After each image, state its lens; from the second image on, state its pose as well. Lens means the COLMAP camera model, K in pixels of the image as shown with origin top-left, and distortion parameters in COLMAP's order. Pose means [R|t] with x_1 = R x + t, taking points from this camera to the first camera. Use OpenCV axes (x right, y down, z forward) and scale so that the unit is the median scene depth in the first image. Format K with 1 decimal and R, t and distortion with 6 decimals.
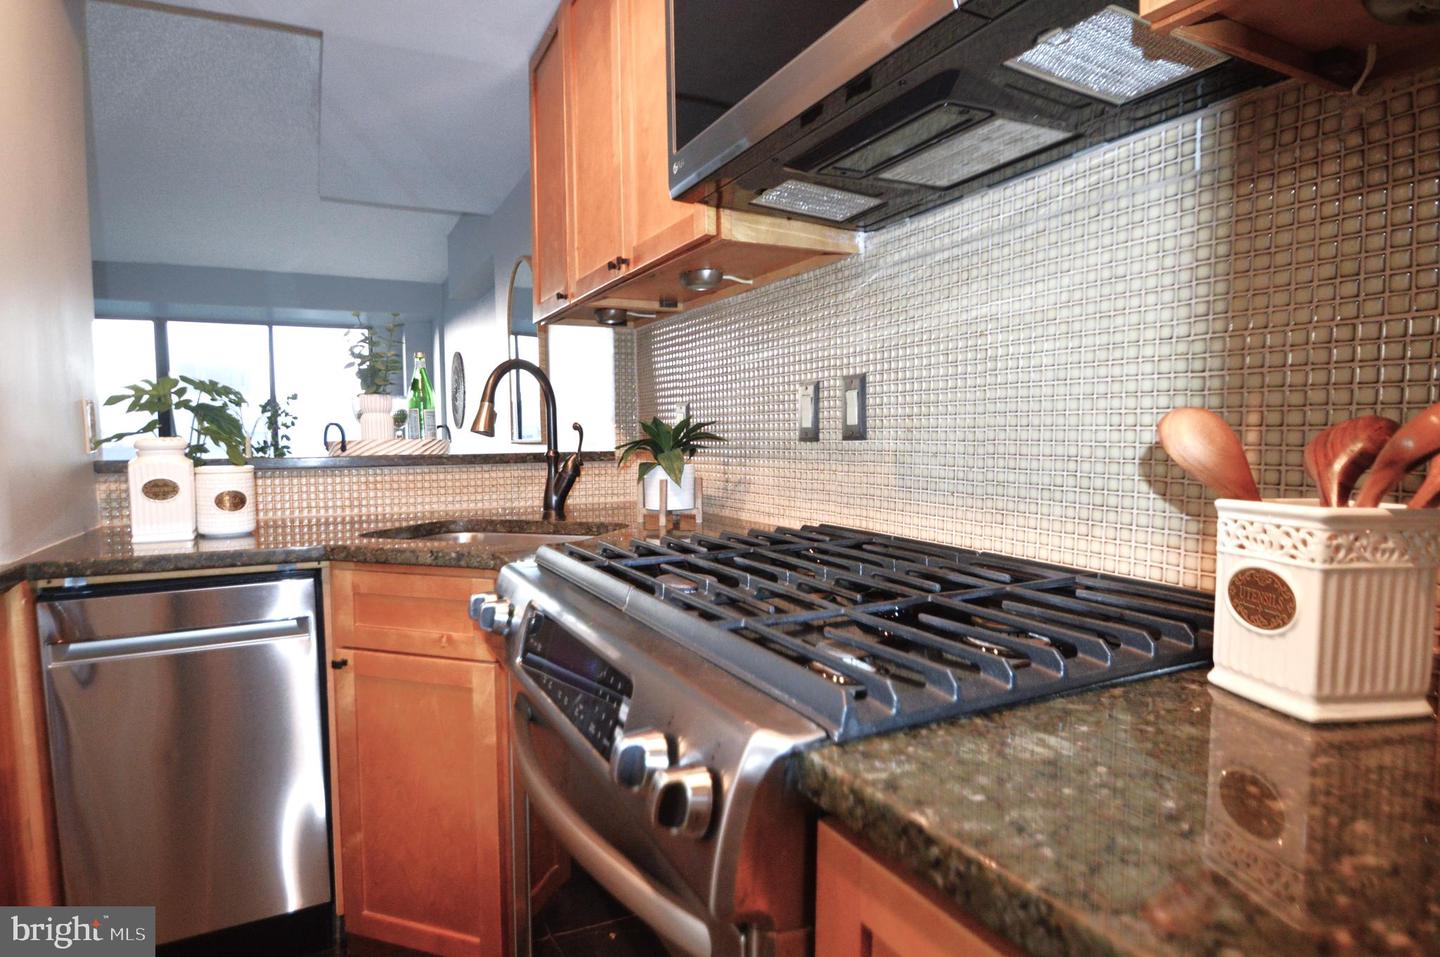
lens RADIAL K [[783.5, 0, 684.7], [0, 783.5, 479.1], [0, 0, 1]] dist [-0.018301, -0.000999]
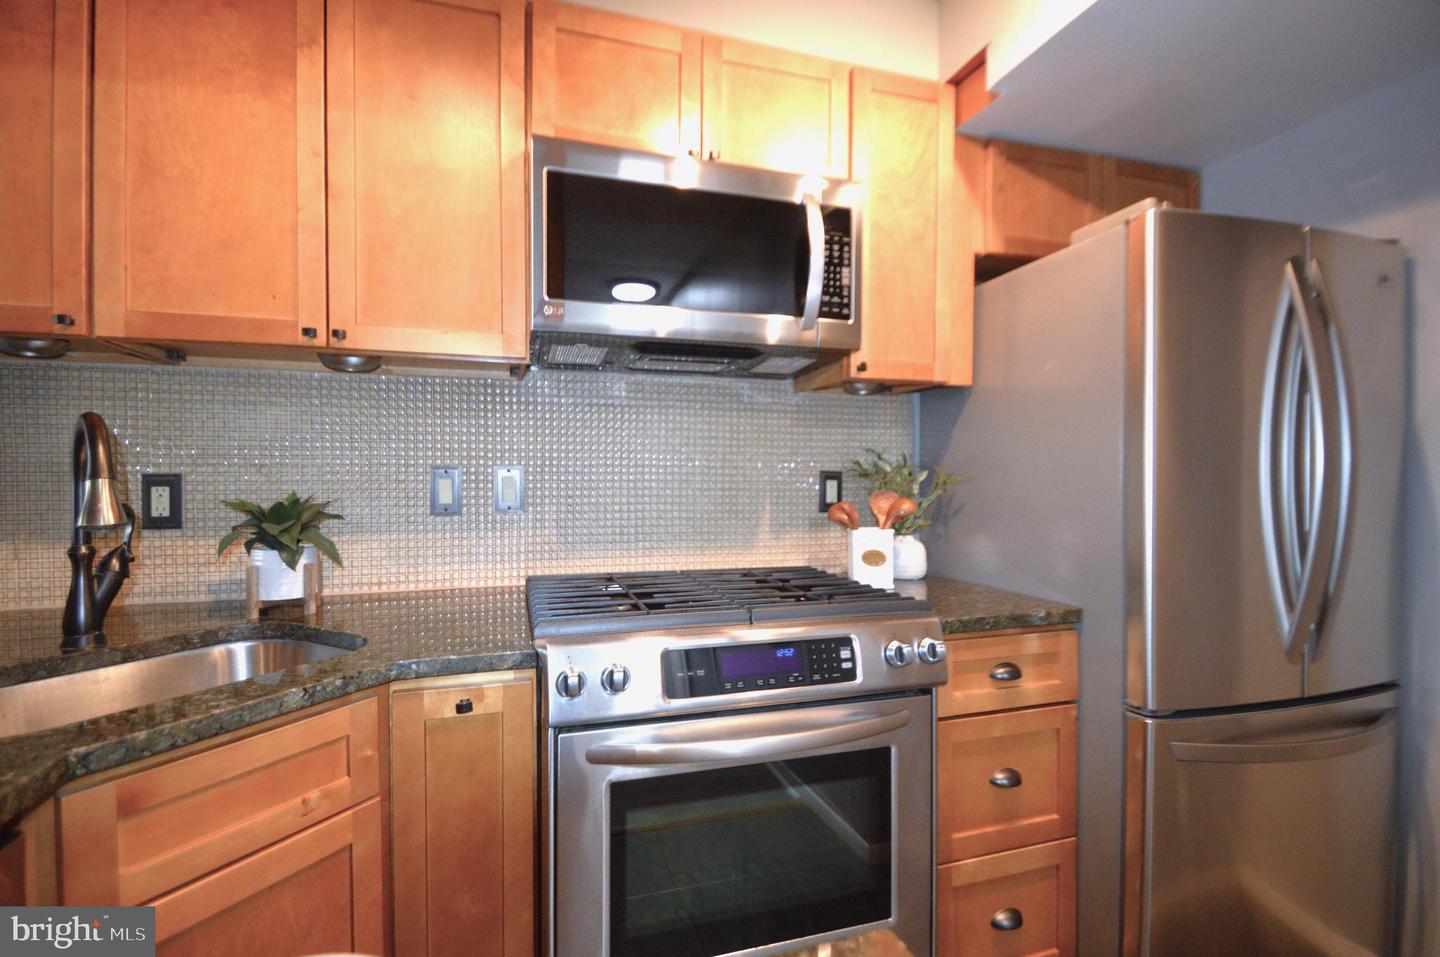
lens RADIAL K [[643.7, 0, 700.9], [0, 643.7, 482.7], [0, 0, 1]] dist [0.001448, -0.008720]
pose [[0.152370, -0.004358, 0.988314, -1.162847], [0.052598, 0.998609, -0.003706, -0.112268], [-0.986923, 0.052548, 0.152387, 0.690083]]
